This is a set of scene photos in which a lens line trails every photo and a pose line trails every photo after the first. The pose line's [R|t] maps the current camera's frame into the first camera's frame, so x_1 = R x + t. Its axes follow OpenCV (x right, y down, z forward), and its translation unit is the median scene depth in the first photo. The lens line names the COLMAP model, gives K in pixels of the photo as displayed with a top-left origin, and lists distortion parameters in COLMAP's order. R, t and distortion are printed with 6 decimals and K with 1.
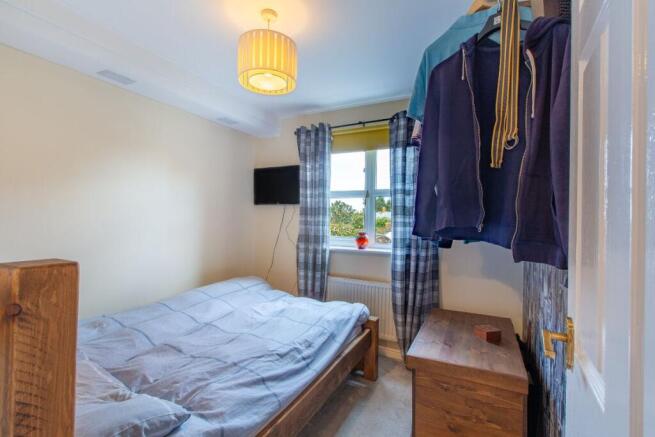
lens RADIAL K [[294.1, 0, 327.5], [0, 294.1, 218.5], [0, 0, 1]] dist [0.001020, 0.000111]
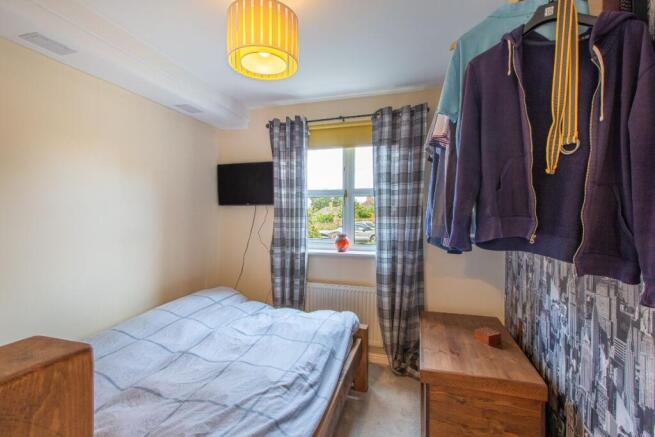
lens RADIAL K [[297.4, 0, 328.0], [0, 297.4, 220.4], [0, 0, 1]] dist [0.001265, -0.000498]
pose [[0.984962, -0.016561, 0.171978, -0.131735], [0.013060, 0.999684, 0.021473, -0.026441], [-0.172280, -0.018904, 0.984867, 0.096356]]
